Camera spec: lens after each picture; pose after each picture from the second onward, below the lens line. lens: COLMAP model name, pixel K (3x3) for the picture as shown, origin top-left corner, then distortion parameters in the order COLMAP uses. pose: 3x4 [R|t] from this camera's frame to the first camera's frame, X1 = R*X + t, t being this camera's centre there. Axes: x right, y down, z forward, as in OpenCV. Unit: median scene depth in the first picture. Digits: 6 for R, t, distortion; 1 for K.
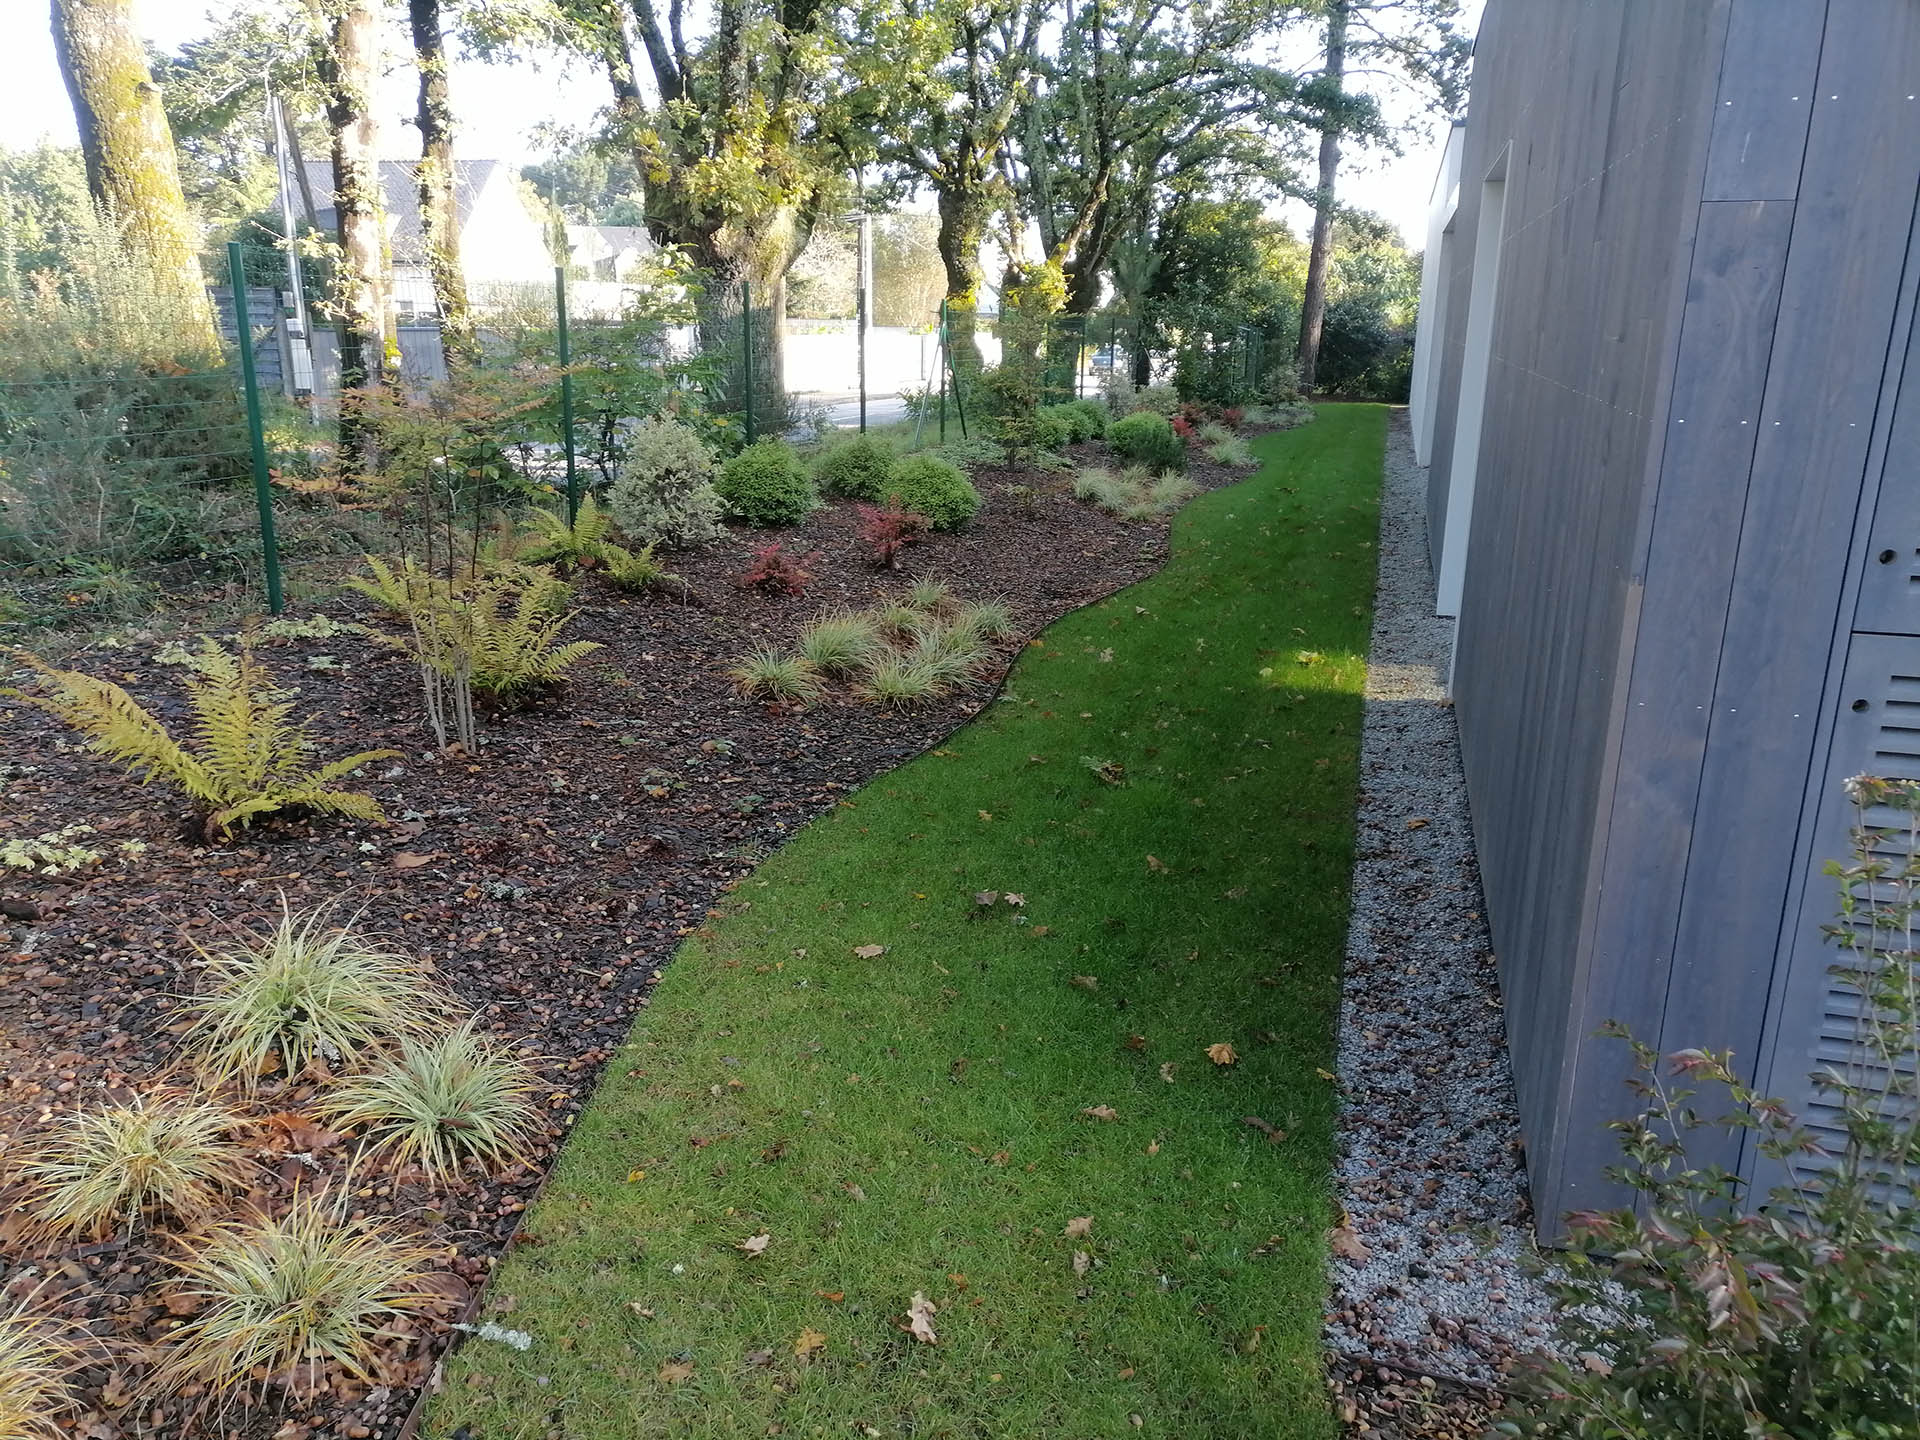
lens RADIAL K [[1440.4, 0, 954.1], [0, 1440.4, 720.1], [0, 0, 1]] dist [0.044720, -0.017879]
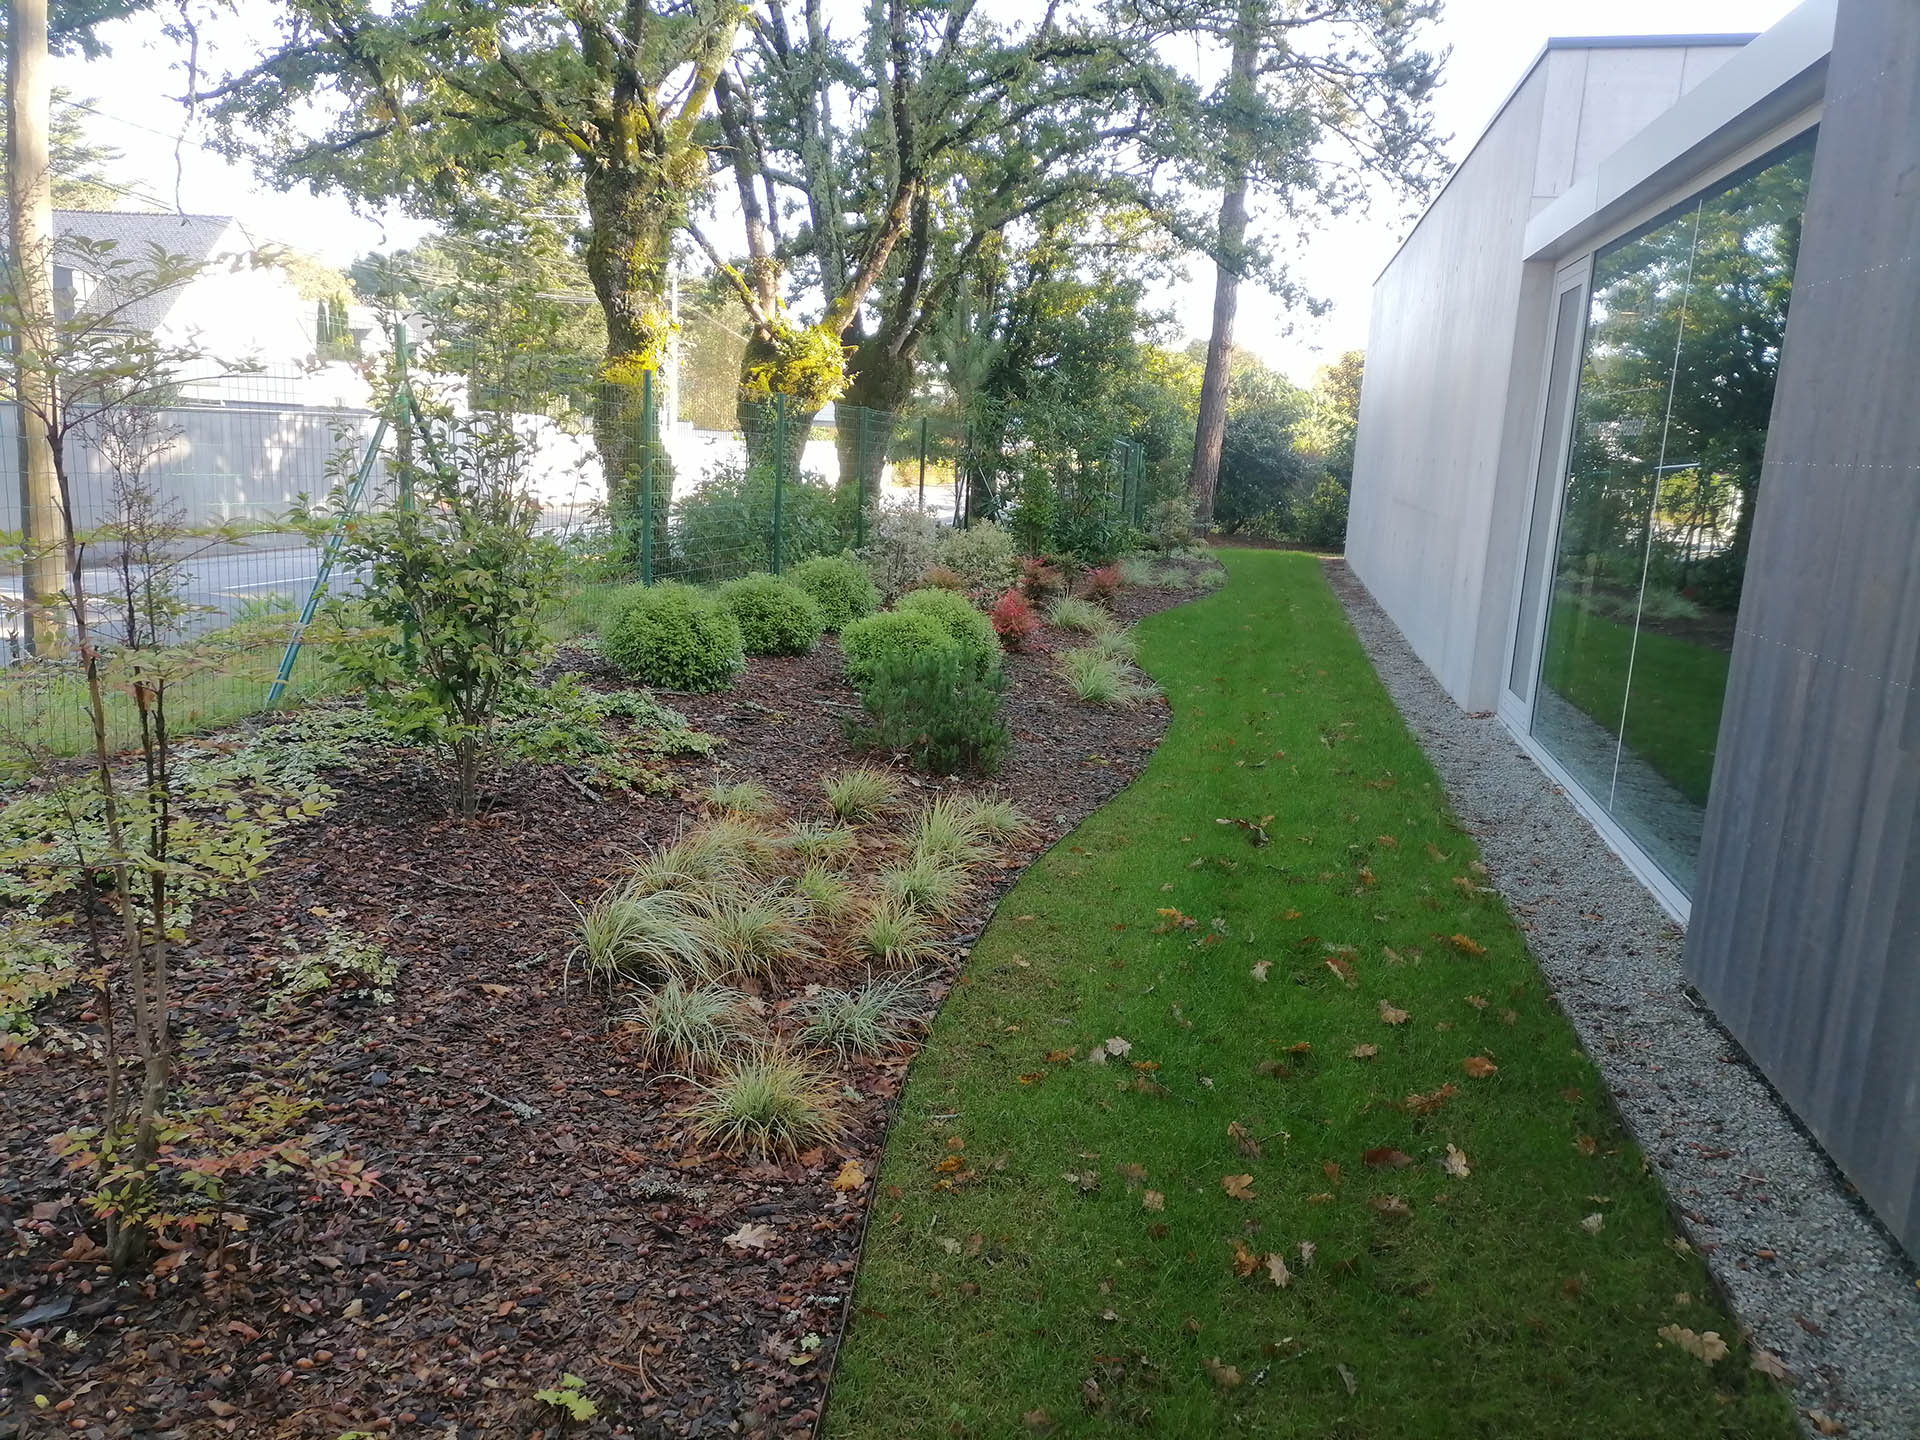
lens RADIAL K [[1440.4, 0, 962.5], [0, 1440.4, 721.1], [0, 0, 1]] dist [0.044720, -0.017879]
pose [[0.995389, 0.018902, 0.094040, 0.056993], [-0.011861, 0.997122, -0.074875, -0.078291], [-0.095185, 0.073414, 0.992749, 0.304073]]
